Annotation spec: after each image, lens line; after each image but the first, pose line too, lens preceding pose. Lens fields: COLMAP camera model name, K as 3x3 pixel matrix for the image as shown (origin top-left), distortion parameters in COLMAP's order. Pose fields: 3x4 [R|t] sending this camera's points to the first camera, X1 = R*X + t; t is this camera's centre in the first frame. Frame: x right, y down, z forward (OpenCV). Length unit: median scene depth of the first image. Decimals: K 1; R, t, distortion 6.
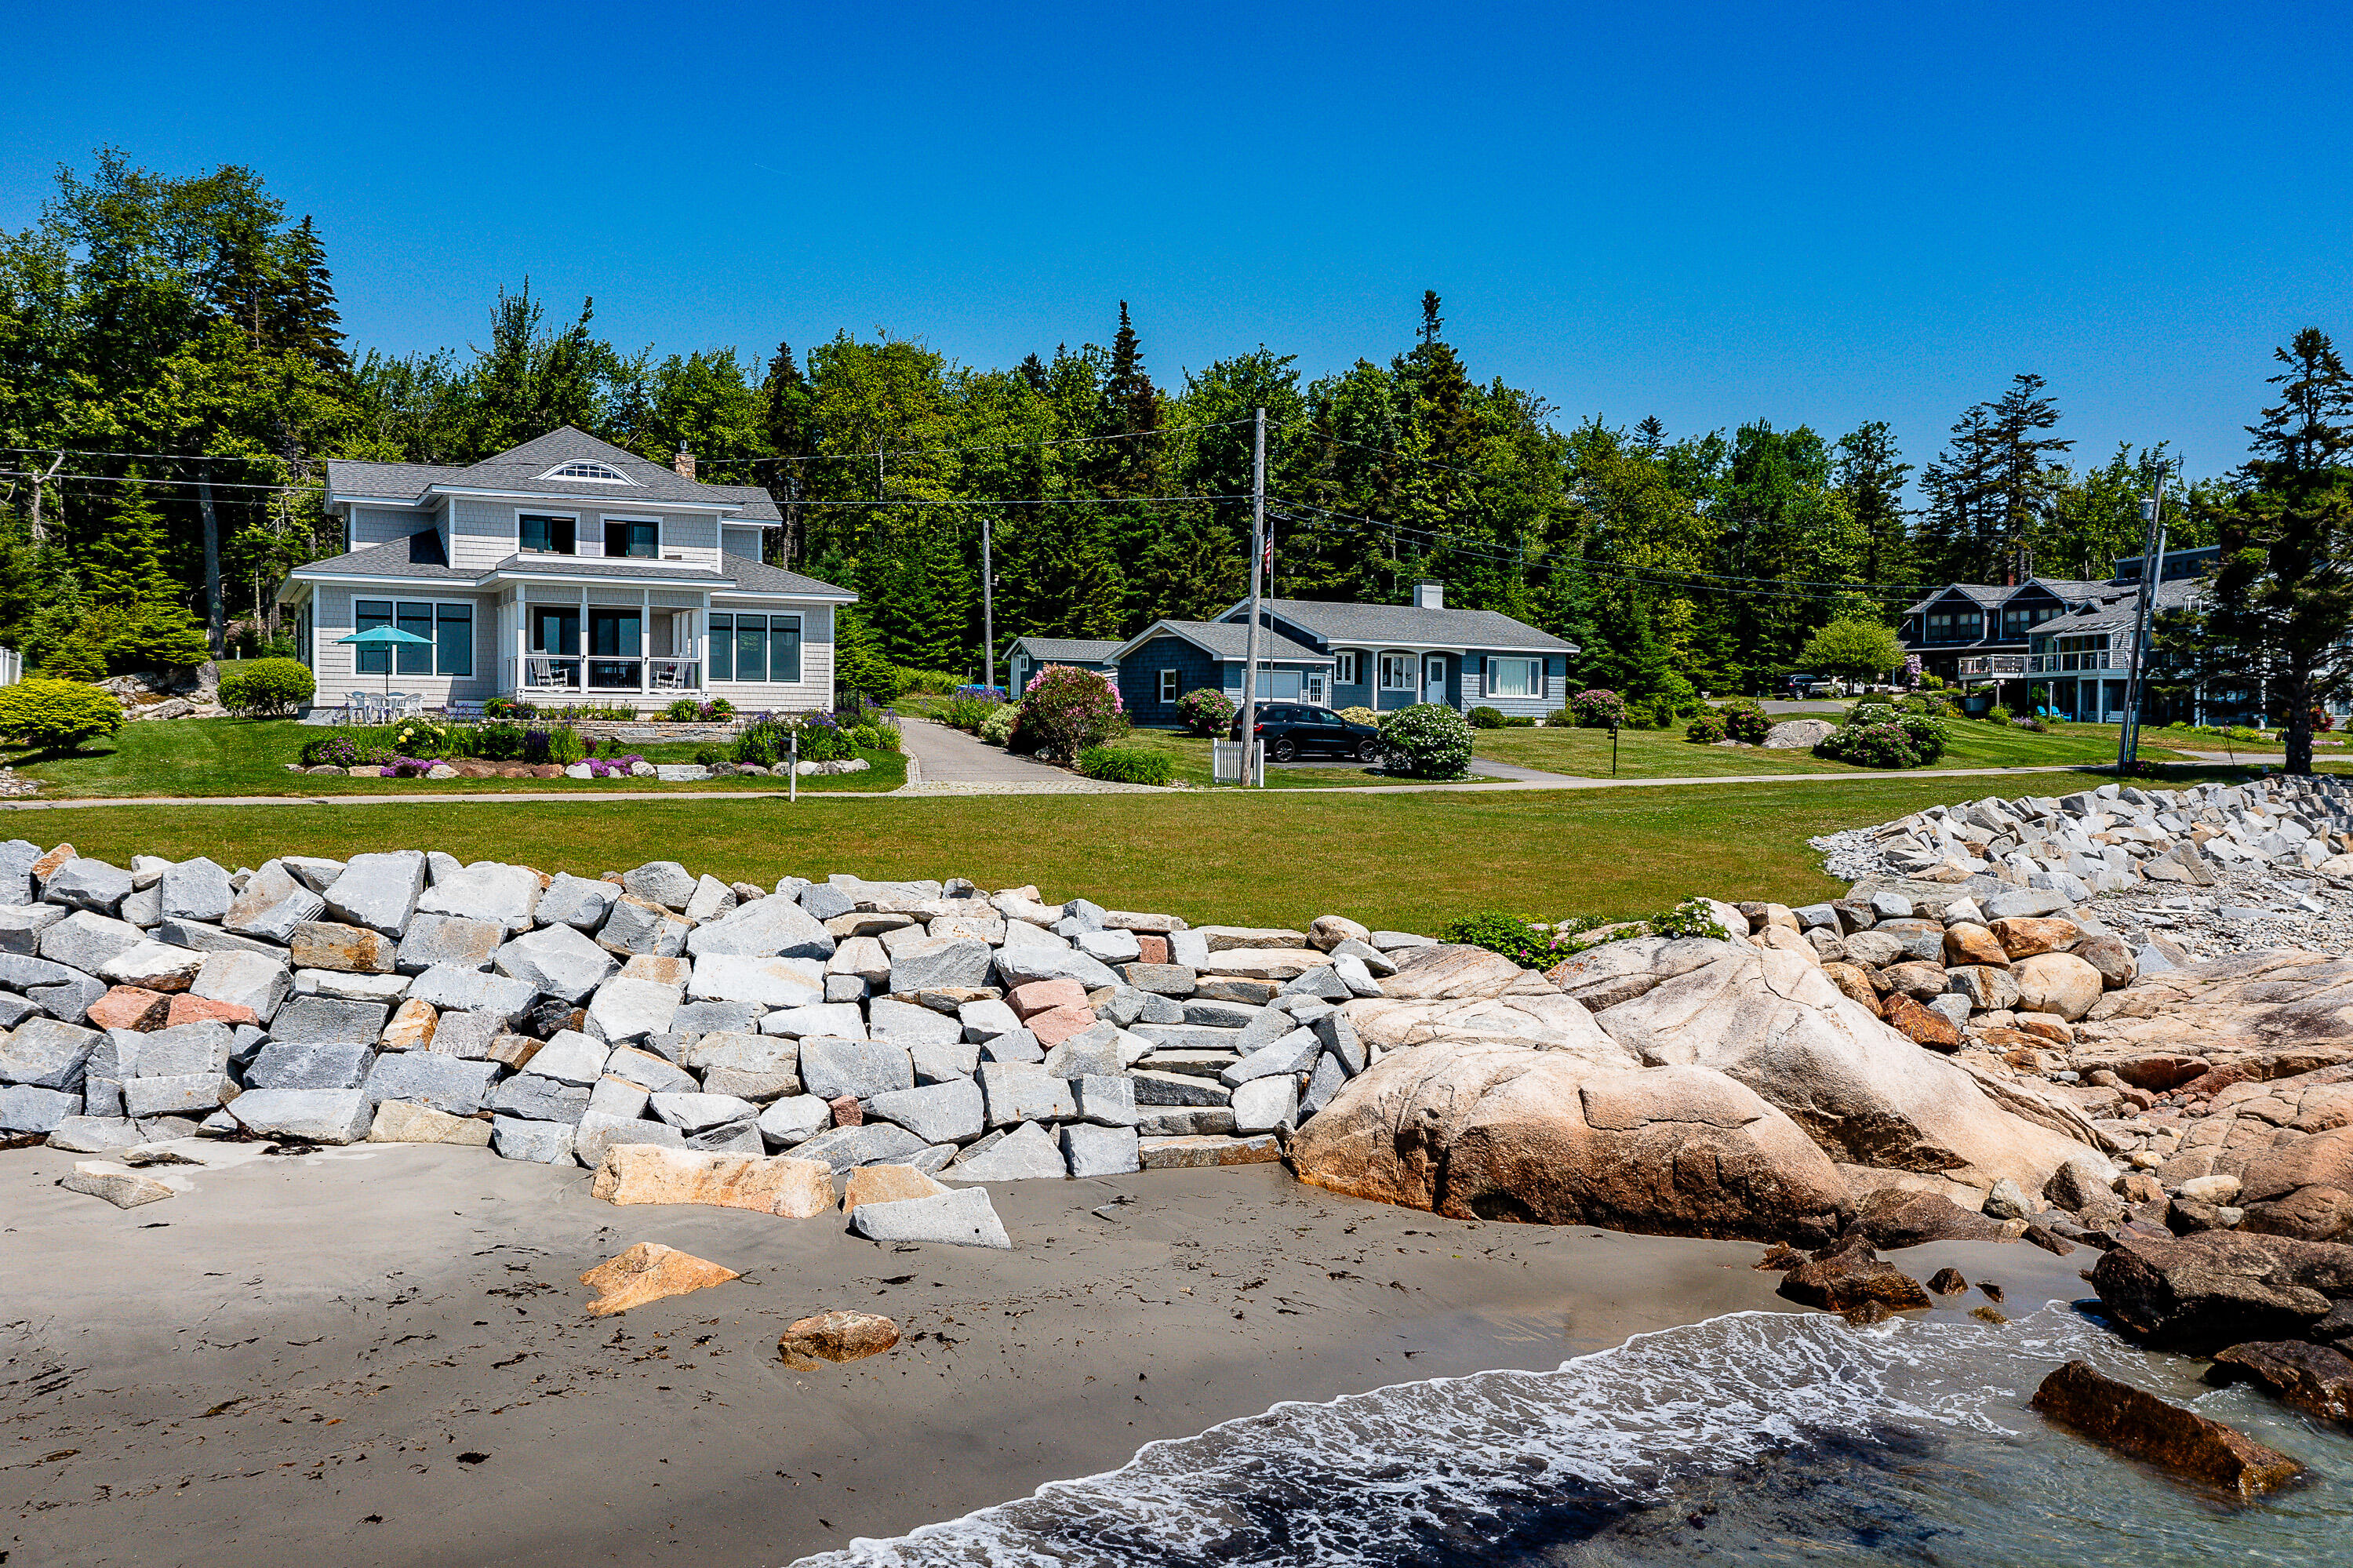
lens RADIAL K [[1857.0, 0, 1161.0], [0, 1857.0, 773.7], [0, 0, 1]] dist [-0.007023, 0.000066]
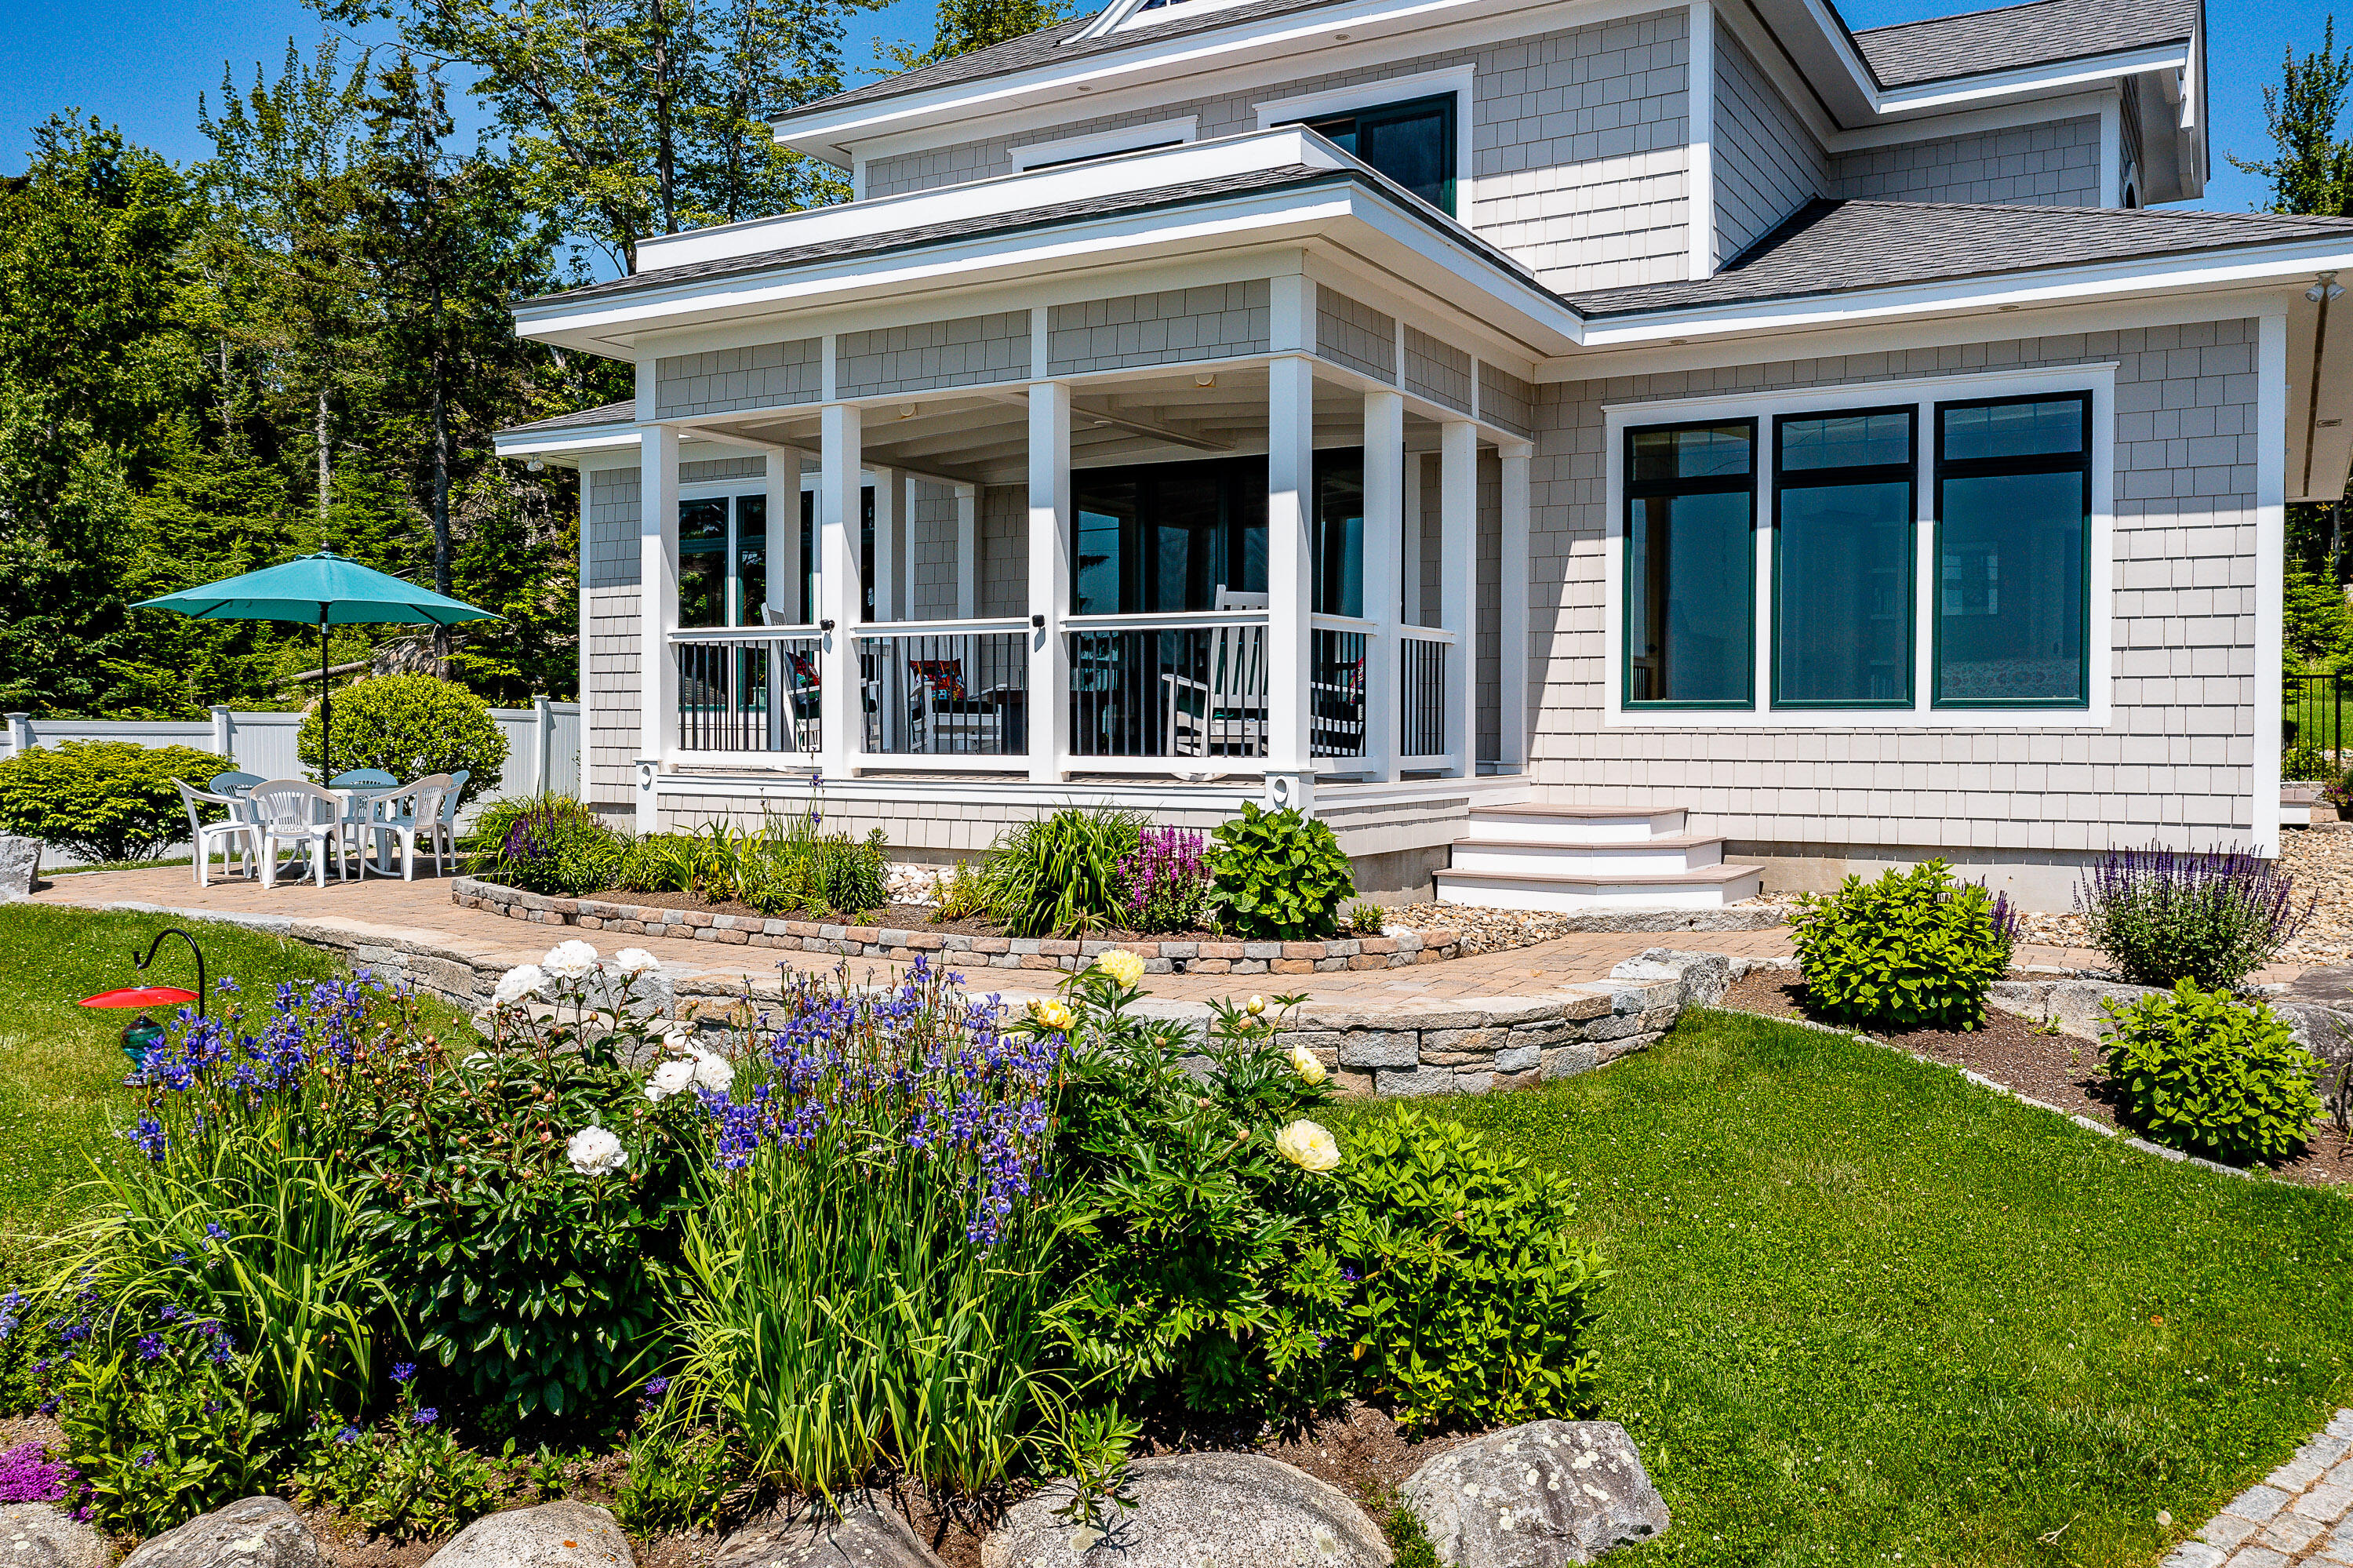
lens RADIAL K [[1857.0, 0, 1161.0], [0, 1857.0, 773.7], [0, 0, 1]] dist [-0.007023, 0.000066]
pose [[0.527757, 0.013332, -0.849290, -0.070678], [-0.022478, 0.999746, 0.001726, -0.039111], [0.849098, 0.018179, 0.527923, 0.784816]]
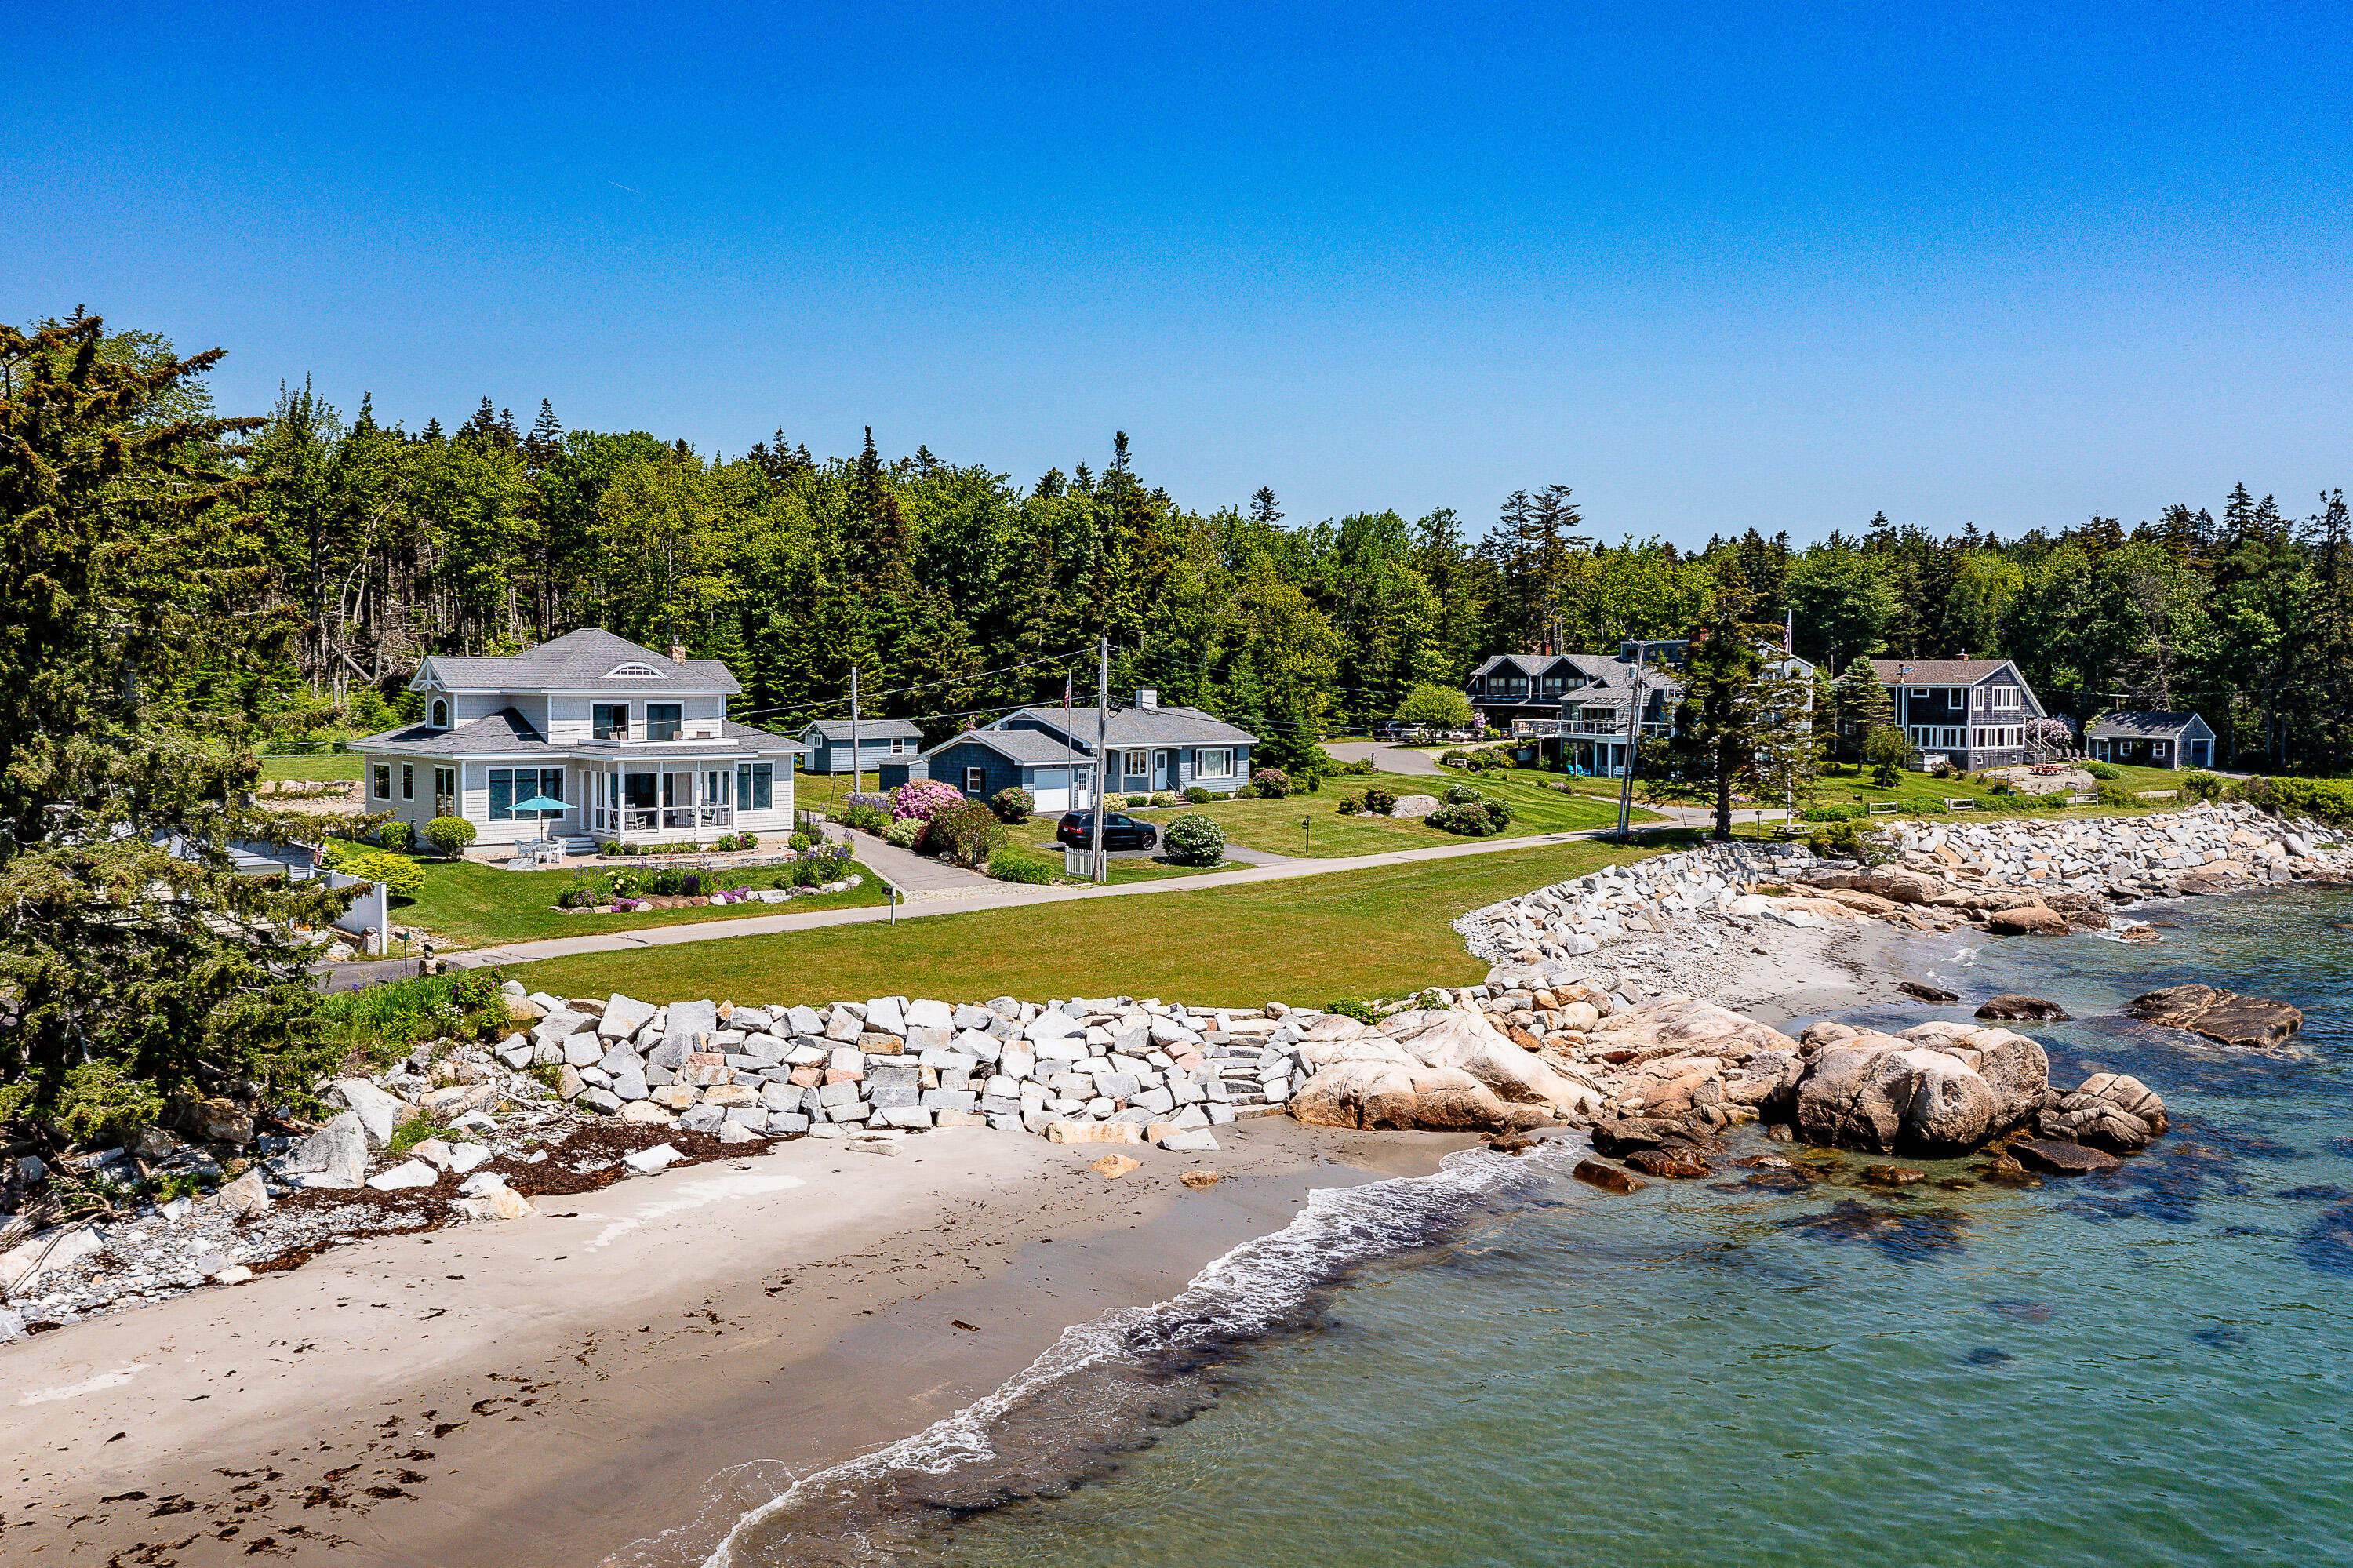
lens RADIAL K [[1911.3, 0, 1191.4], [0, 1911.3, 734.8], [0, 0, 1]] dist [-0.002890, 0.001129]
pose [[0.969357, -0.008852, 0.245497, -0.237104], [0.008622, 0.999961, 0.002011, -0.104676], [-0.245505, 0.000167, 0.969395, -0.497811]]
